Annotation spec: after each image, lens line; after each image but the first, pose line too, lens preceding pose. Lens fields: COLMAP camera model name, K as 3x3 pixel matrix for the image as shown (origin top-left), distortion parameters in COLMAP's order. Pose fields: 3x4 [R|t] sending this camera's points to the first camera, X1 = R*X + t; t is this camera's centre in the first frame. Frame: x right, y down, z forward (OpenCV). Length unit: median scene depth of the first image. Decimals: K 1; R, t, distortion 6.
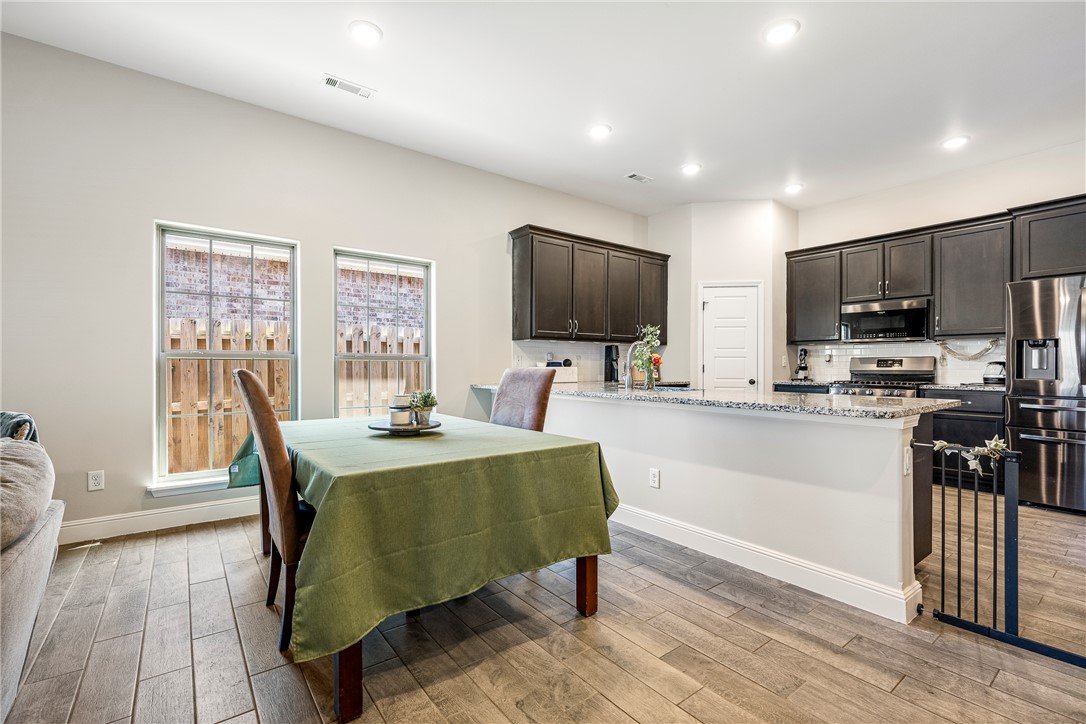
lens RADIAL K [[473.1, 0, 541.6], [0, 473.1, 365.5], [0, 0, 1]] dist [-0.000550, 0.000137]
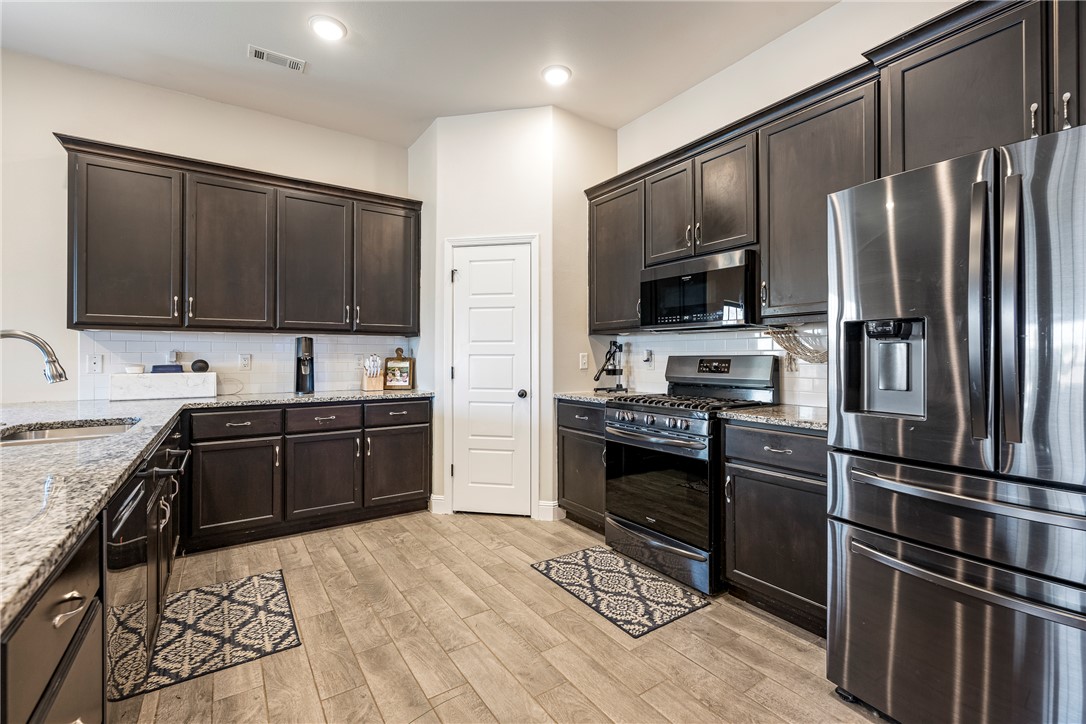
lens RADIAL K [[468.5, 0, 542.8], [0, 468.5, 355.9], [0, 0, 1]] dist [0.000003, 0.000194]
pose [[0.998505, -0.003515, -0.054548, 0.577252], [0.003480, 0.999994, -0.000731, -0.018087], [0.054550, 0.000540, 0.998511, 0.427011]]
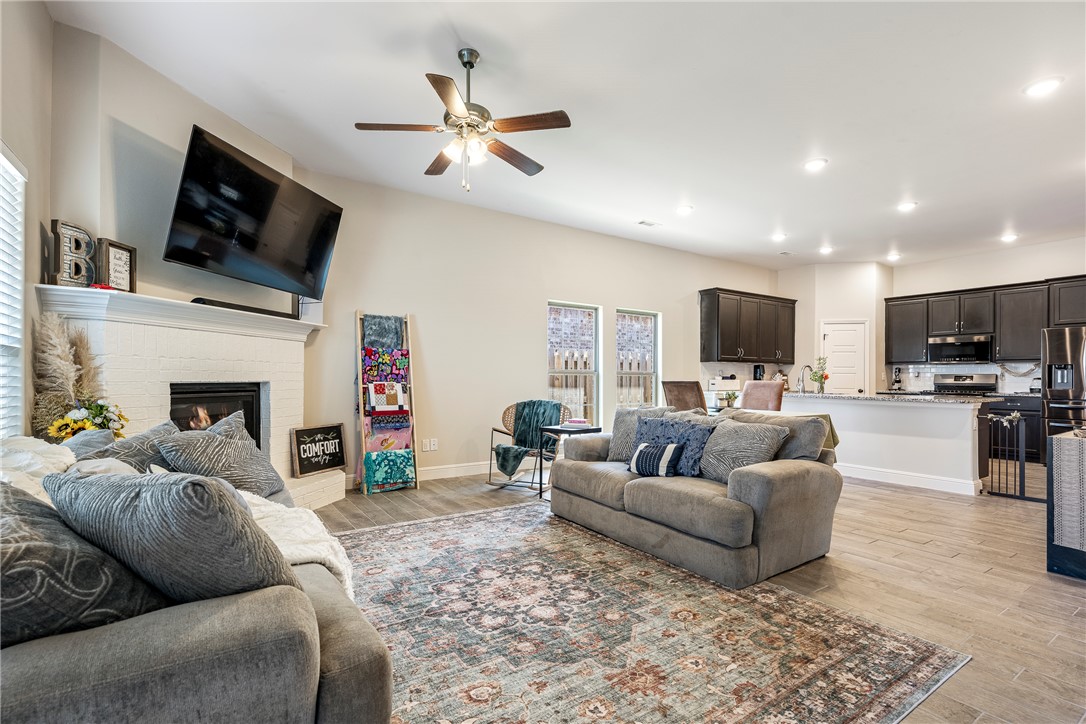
lens RADIAL K [[493.4, 0, 542.9], [0, 493.4, 375.6], [0, 0, 1]] dist [0.000905, 0.000277]
pose [[0.997879, 0.004398, -0.064952, -0.462834], [-0.004628, 0.999983, -0.003403, -0.001931], [0.064935, 0.003696, 0.997883, -0.607197]]
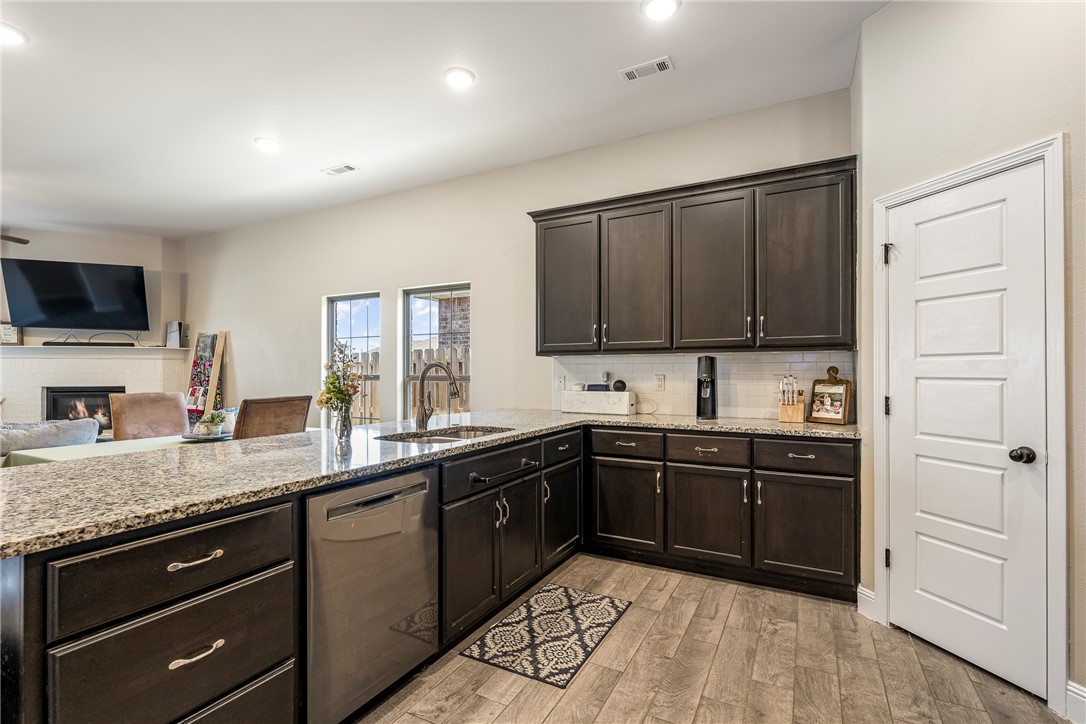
lens RADIAL K [[498.9, 0, 543.5], [0, 498.9, 370.3], [0, 0, 1]] dist [-0.000524, -0.000121]
pose [[0.417443, -0.004669, -0.908691, 0.706610], [0.001842, 0.999989, -0.004292, -0.026667], [0.908701, 0.000118, 0.417447, 0.632271]]
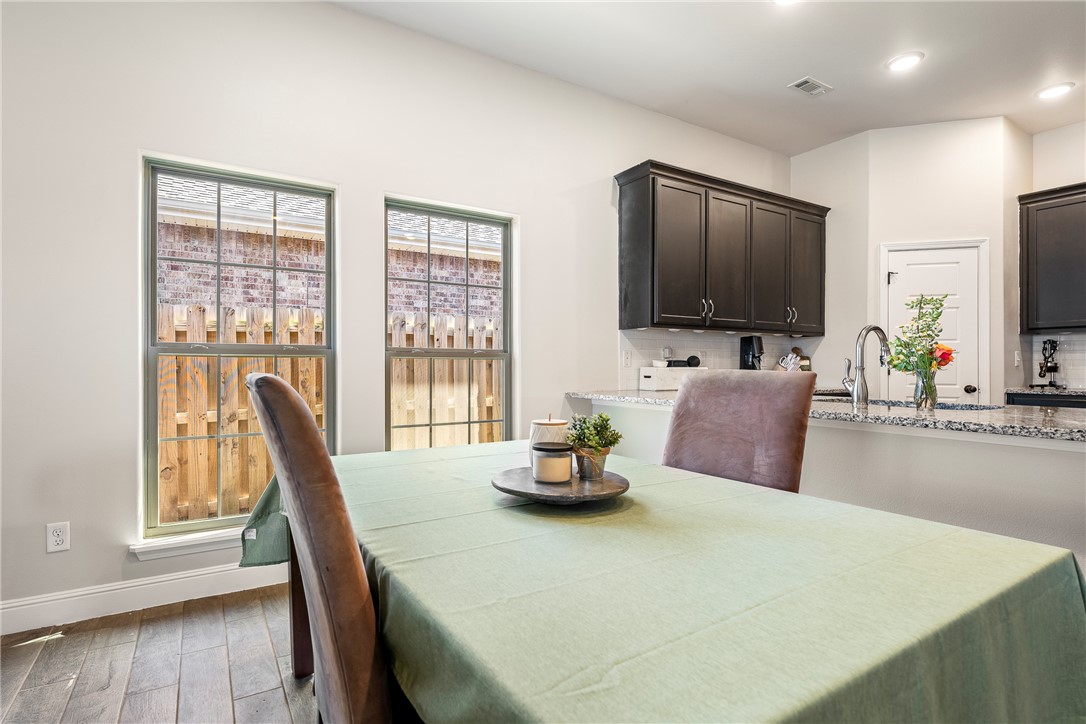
lens RADIAL K [[521.6, 0, 505.2], [0, 521.6, 364.0], [0, 0, 1]] dist [0.000257, -0.000191]
pose [[0.992396, -0.000760, -0.123081, -0.135168], [0.000488, 0.999997, -0.002240, -0.000074], [0.123082, 0.002163, 0.992394, 0.209382]]
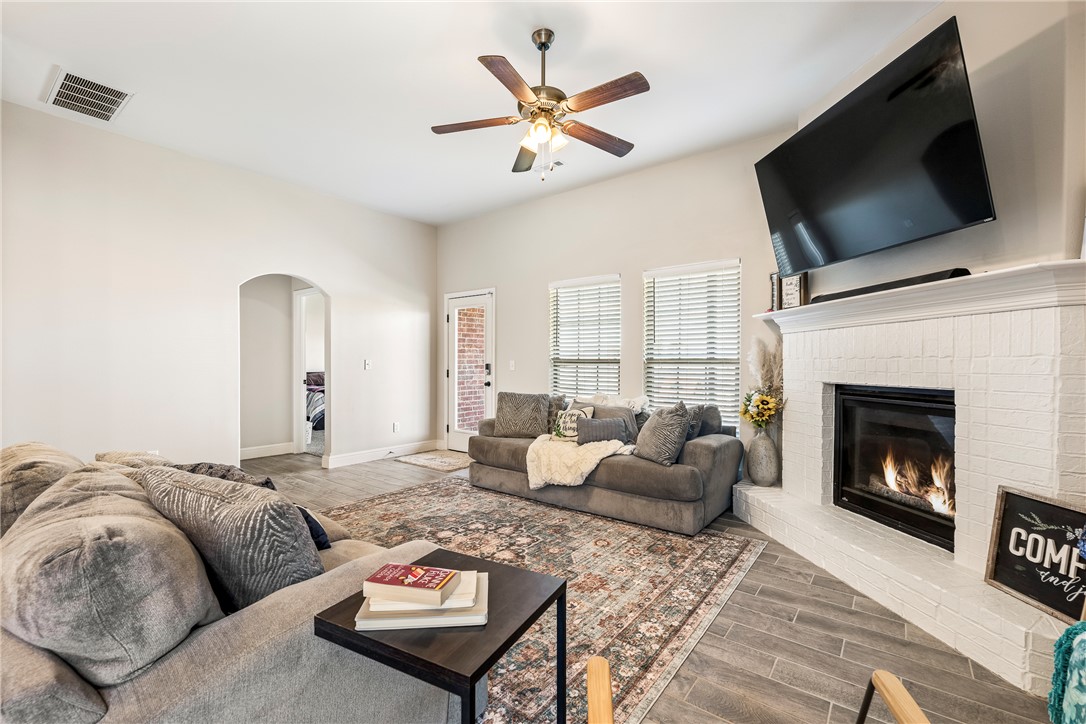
lens RADIAL K [[472.1, 0, 543.0], [0, 472.1, 362.0], [0, 0, 1]] dist [0.001829, 0.000380]
pose [[-0.967895, -0.004626, -0.251312, -0.456058], [-0.003389, 0.999980, -0.005355, -0.016009], [0.251332, -0.004331, -0.967891, 0.516978]]
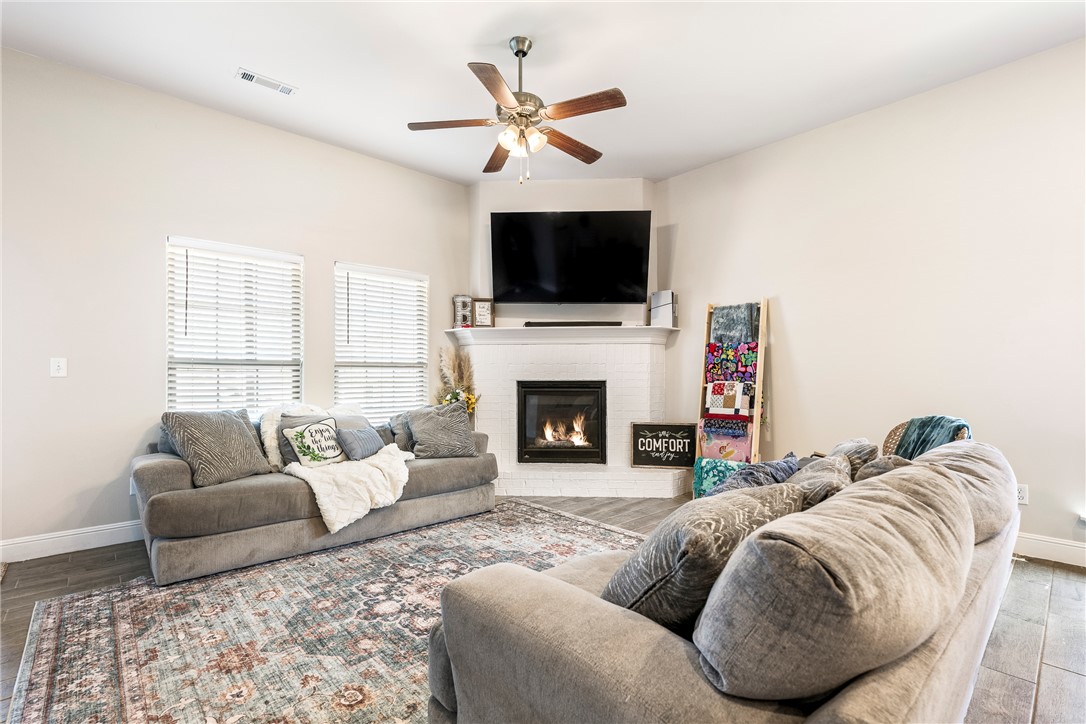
lens RADIAL K [[493.4, 0, 542.9], [0, 493.4, 375.6], [0, 0, 1]] dist [0.000905, 0.000277]
pose [[0.089511, -0.002130, -0.995984, -0.011759], [0.003258, 0.999993, -0.001846, -0.000484], [0.995981, -0.003080, 0.089517, -0.040078]]
